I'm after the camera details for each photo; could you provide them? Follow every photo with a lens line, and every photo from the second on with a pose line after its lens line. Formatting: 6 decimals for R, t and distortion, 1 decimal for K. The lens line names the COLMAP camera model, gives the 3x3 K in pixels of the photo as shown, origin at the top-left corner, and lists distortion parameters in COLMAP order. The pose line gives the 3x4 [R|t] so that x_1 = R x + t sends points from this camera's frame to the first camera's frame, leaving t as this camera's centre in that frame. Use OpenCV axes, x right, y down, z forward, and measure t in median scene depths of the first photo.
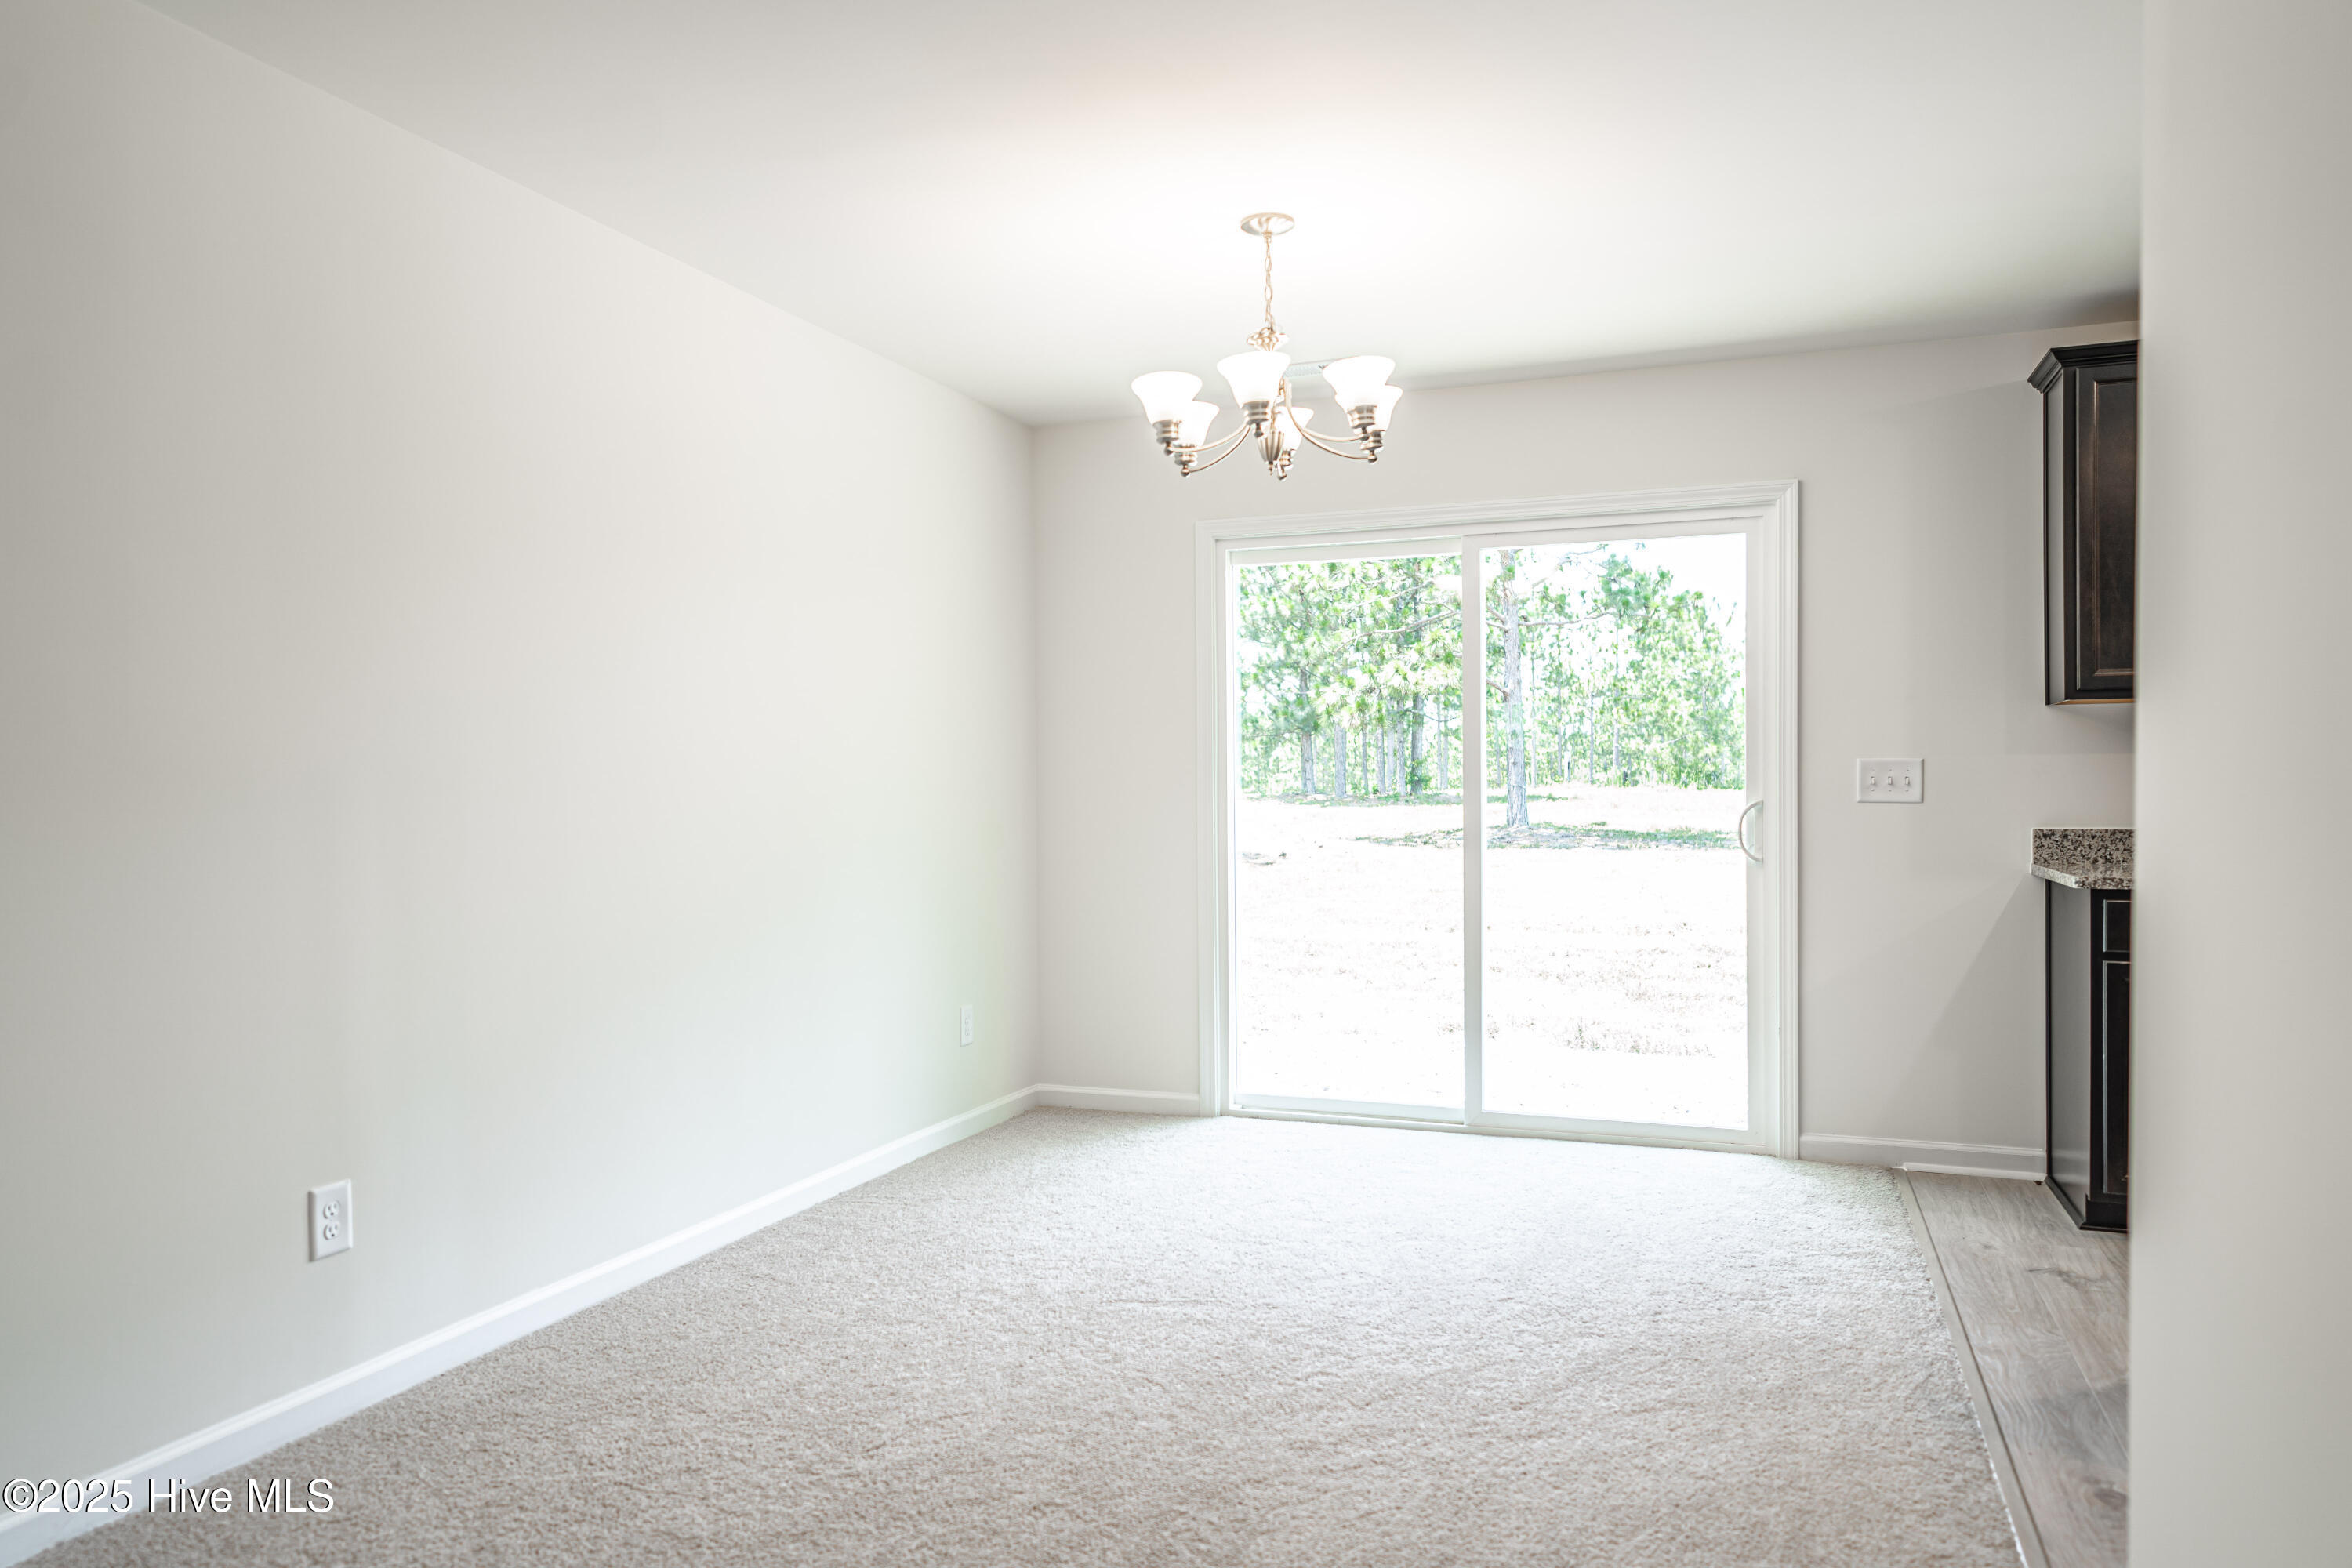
lens RADIAL K [[1563.5, 0, 1176.0], [0, 1563.5, 784.0], [0, 0, 1]] dist [0.002871, 0.000639]
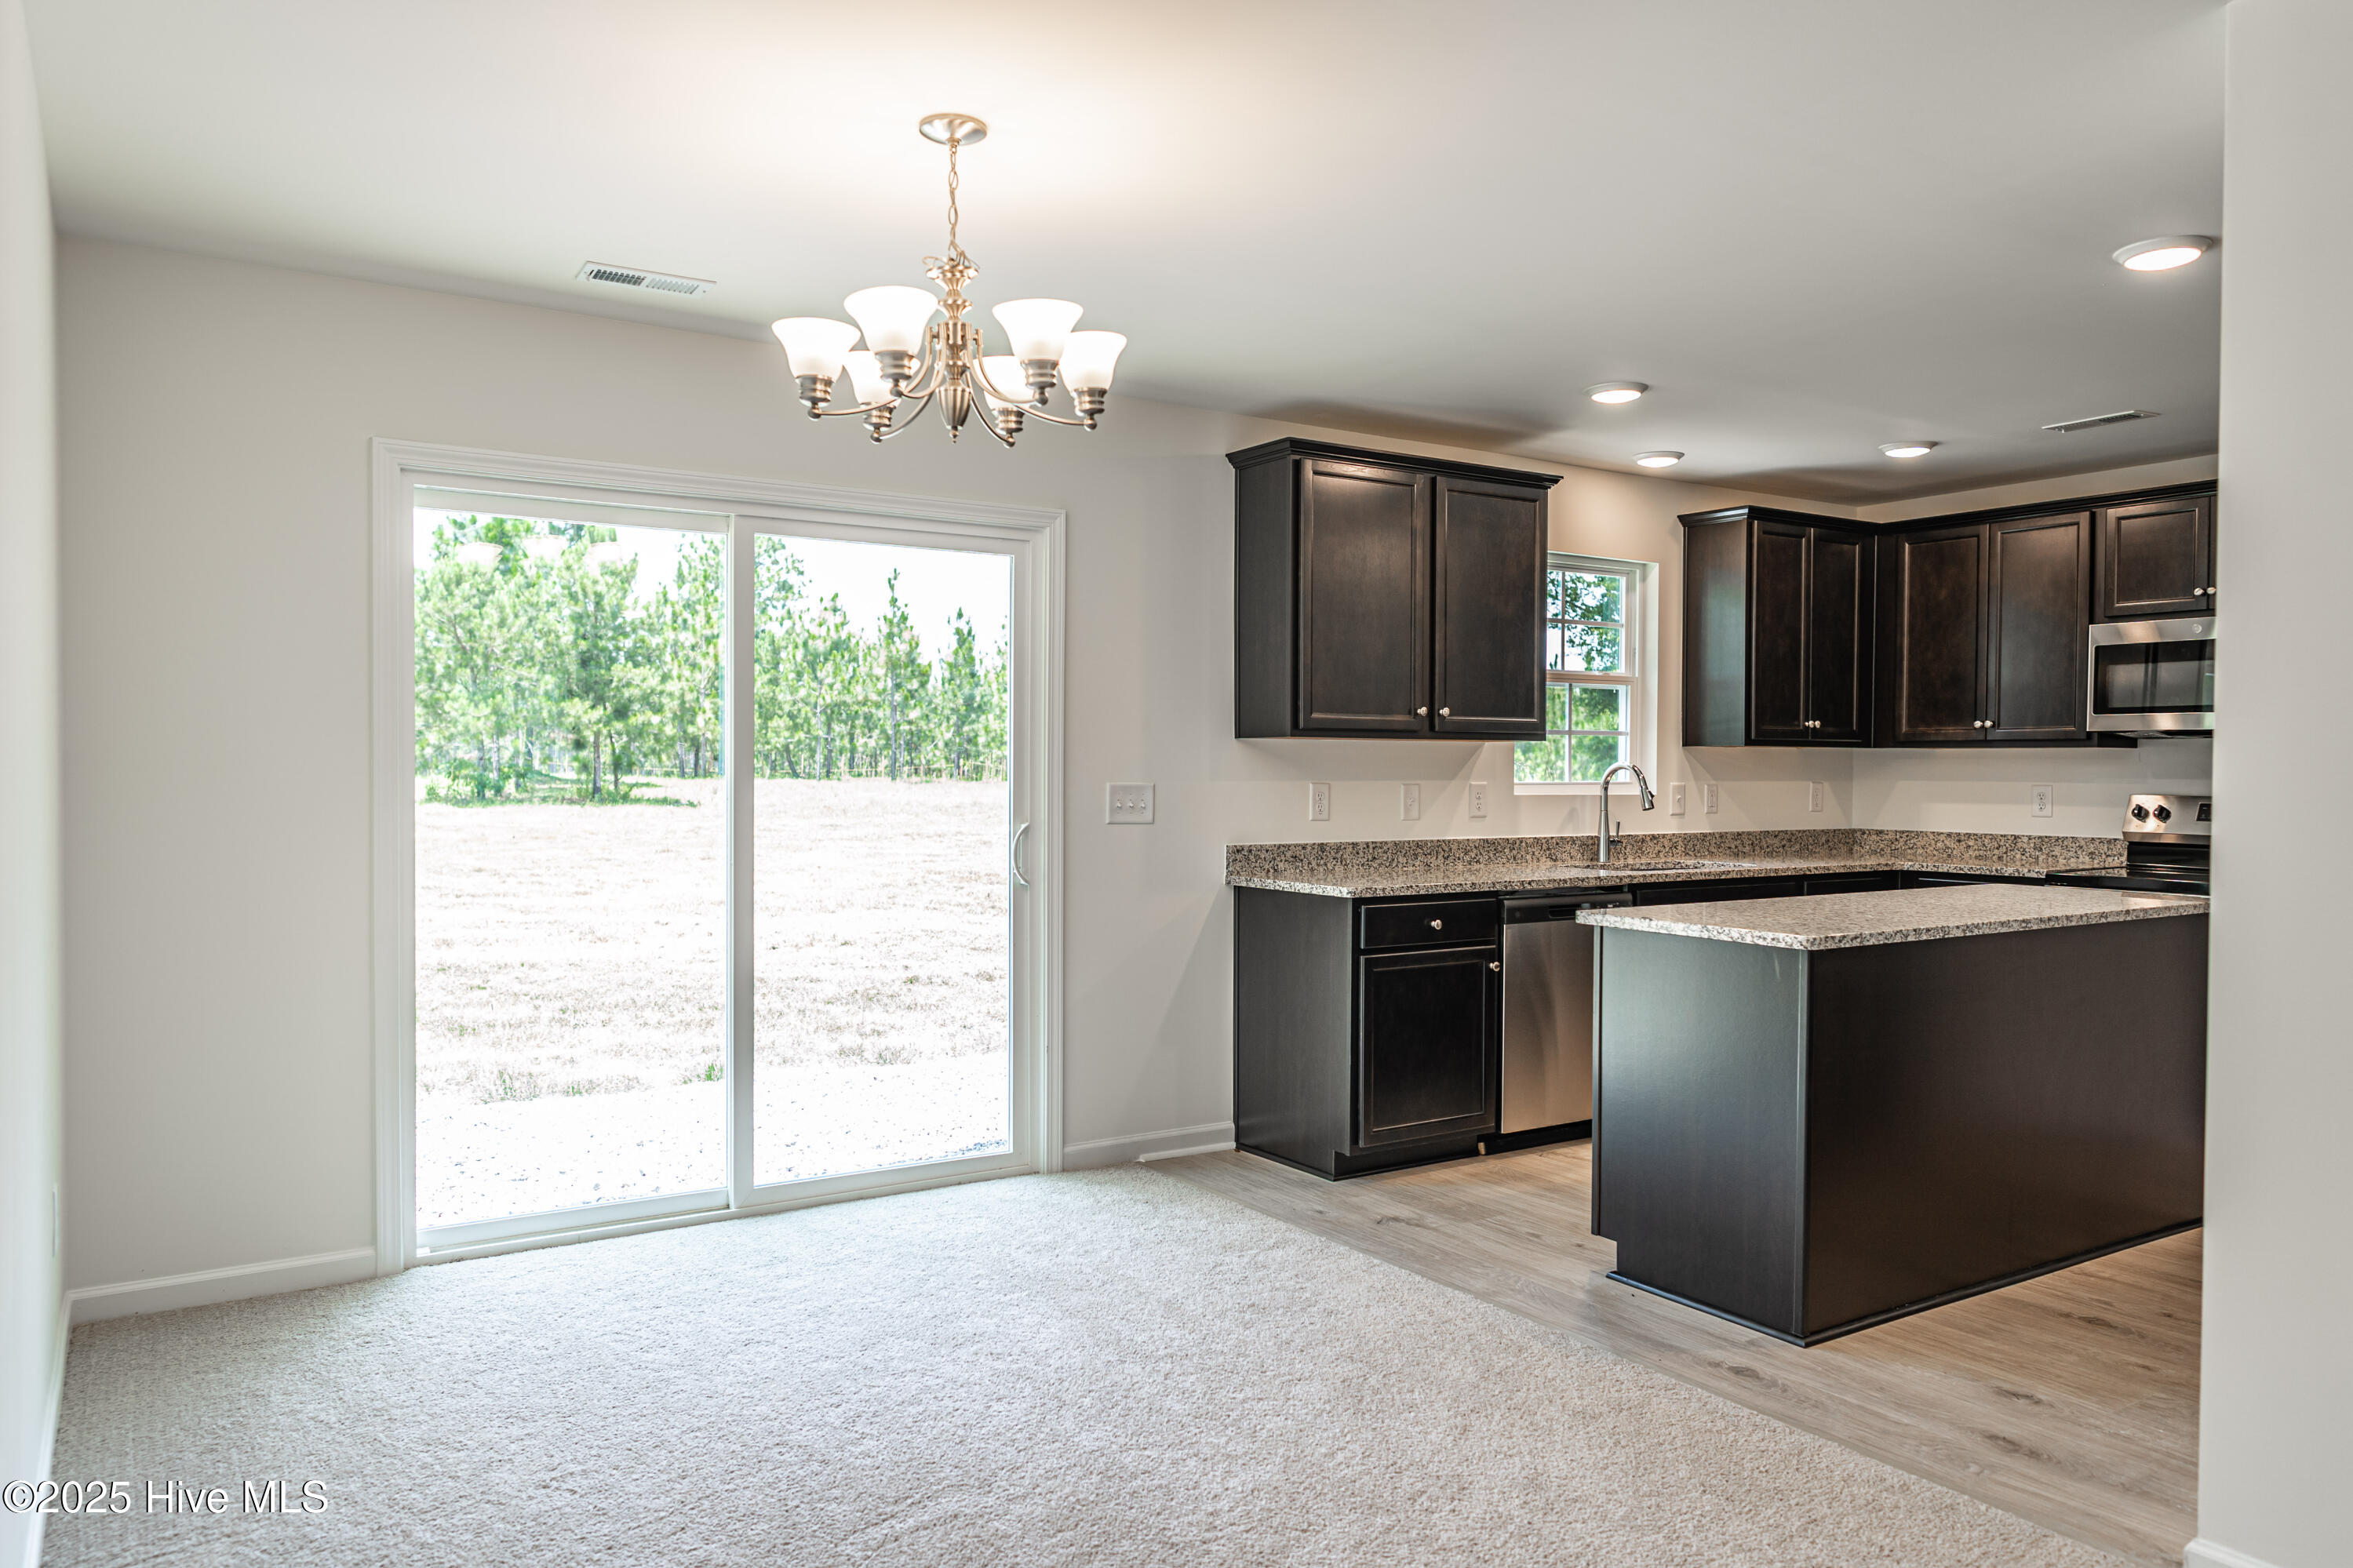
lens RADIAL K [[1597.2, 0, 1176.5], [0, 1597.2, 784.0], [0, 0, 1]] dist [0.001022, 0.000867]
pose [[0.593211, 0.001308, 0.805046, -0.467650], [-0.008253, 0.999956, 0.004457, -0.023674], [-0.805005, -0.009288, 0.593195, 0.366106]]
